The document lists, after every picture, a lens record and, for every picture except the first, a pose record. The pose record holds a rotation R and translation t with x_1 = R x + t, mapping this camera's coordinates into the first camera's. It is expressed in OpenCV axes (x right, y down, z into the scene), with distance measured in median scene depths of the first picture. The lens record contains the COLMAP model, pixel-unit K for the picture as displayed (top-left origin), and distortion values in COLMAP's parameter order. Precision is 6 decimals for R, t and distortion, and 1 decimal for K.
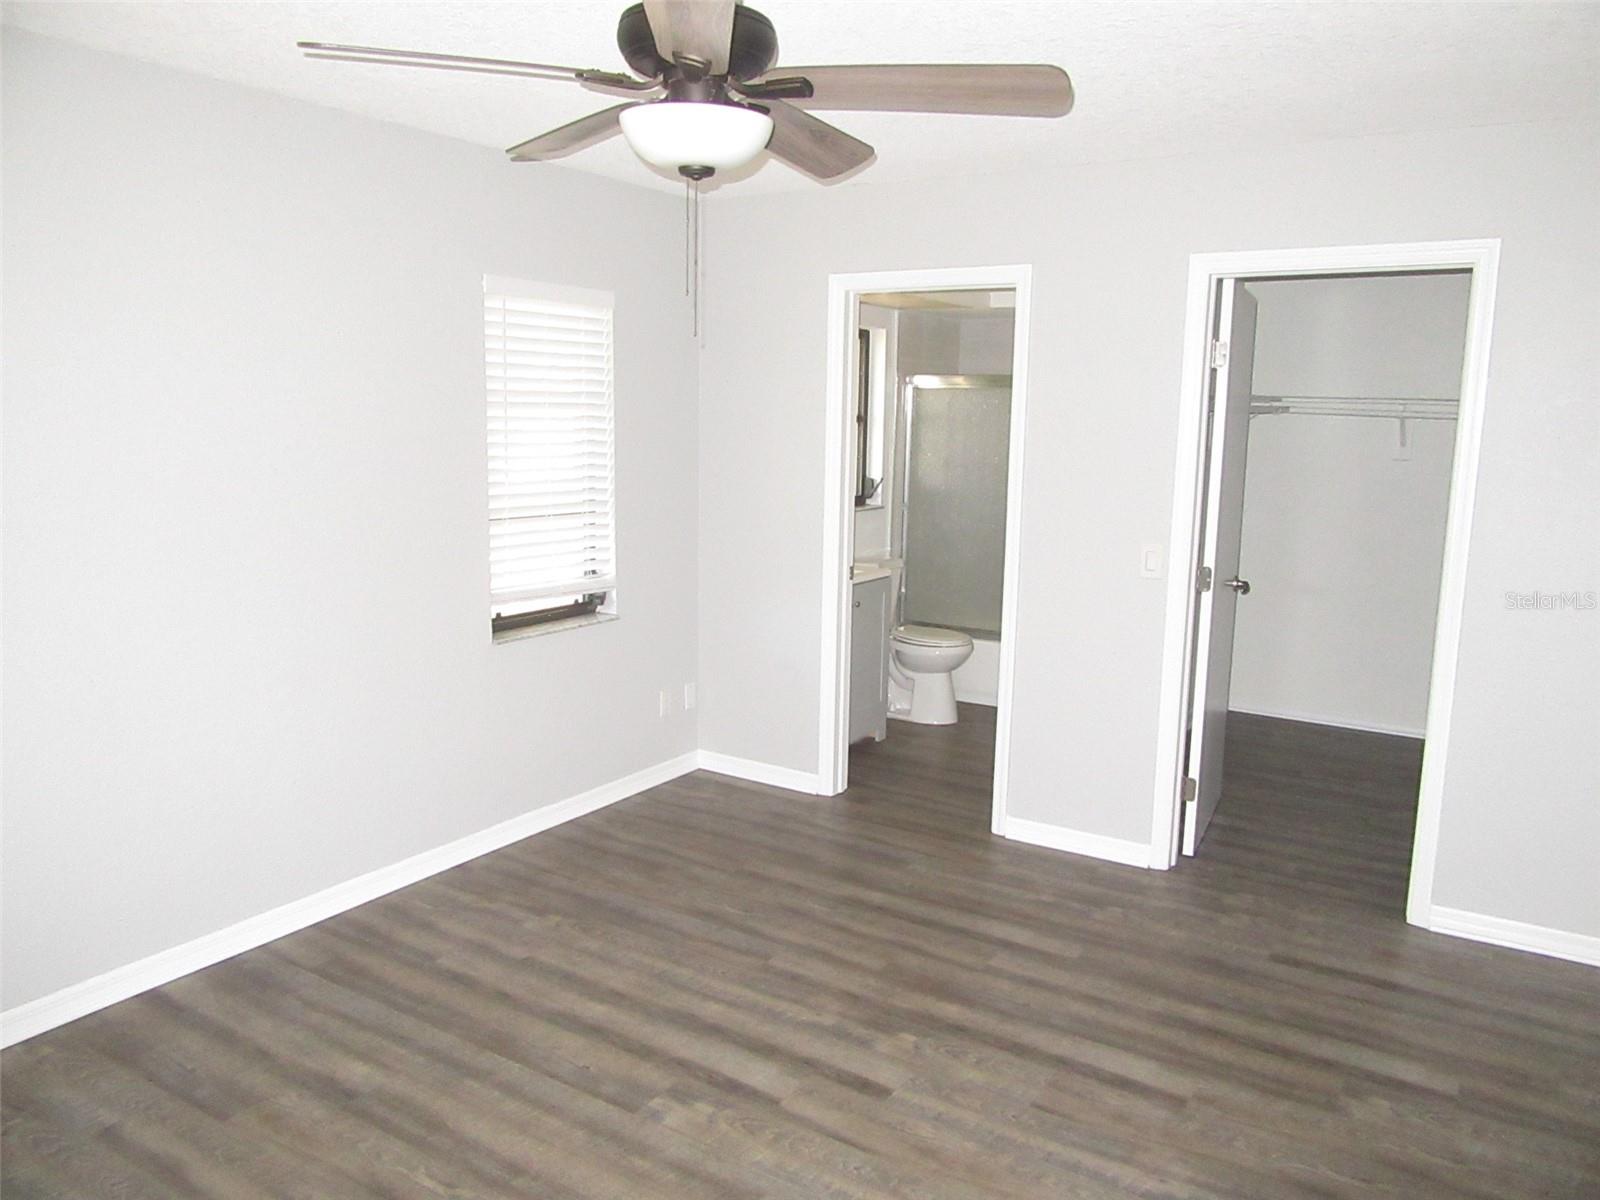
lens RADIAL K [[1181.8, 0, 803.9], [0, 1181.8, 600.0], [0, 0, 1]] dist [-0.008465, 0.008898]
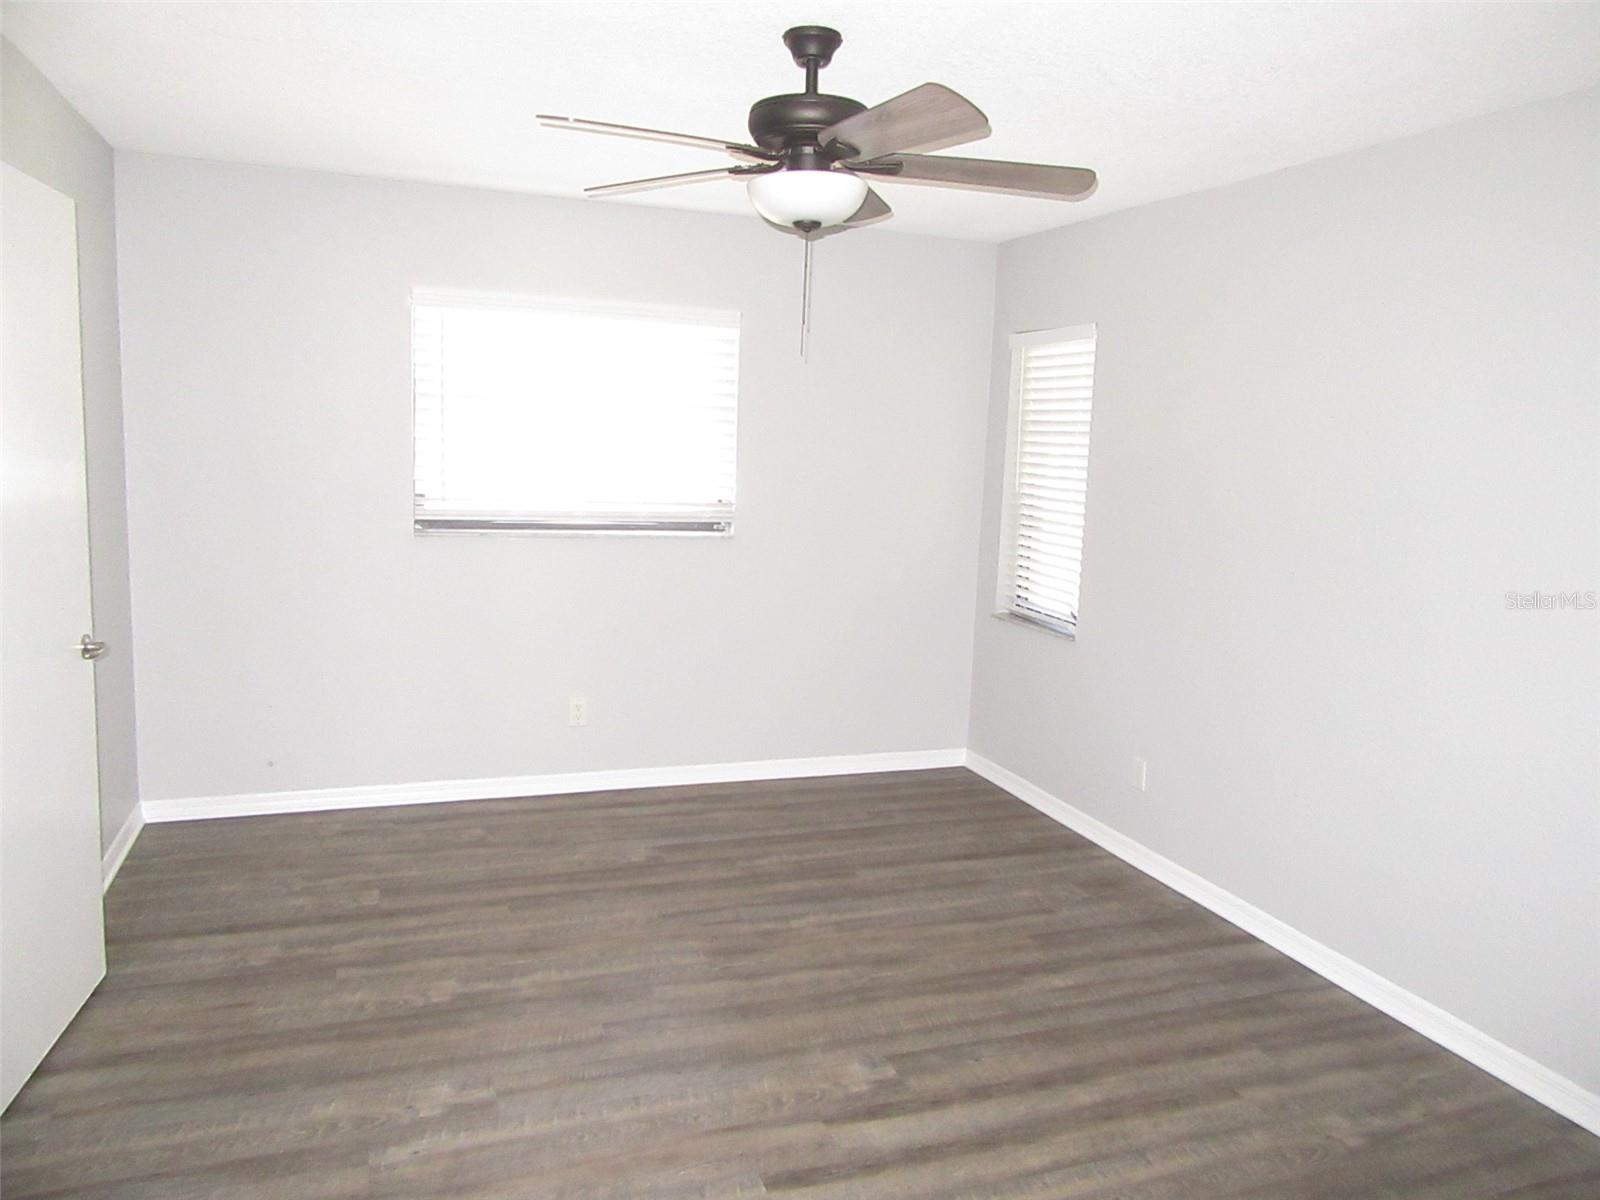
lens RADIAL K [[1181.8, 0, 806.6], [0, 1181.8, 591.8], [0, 0, 1]] dist [-0.008465, 0.008898]
pose [[-0.595852, 0.072585, -0.799807, 0.678806], [-0.179682, 0.958611, 0.220859, -0.193528], [0.782735, 0.275310, -0.558148, 1.298125]]
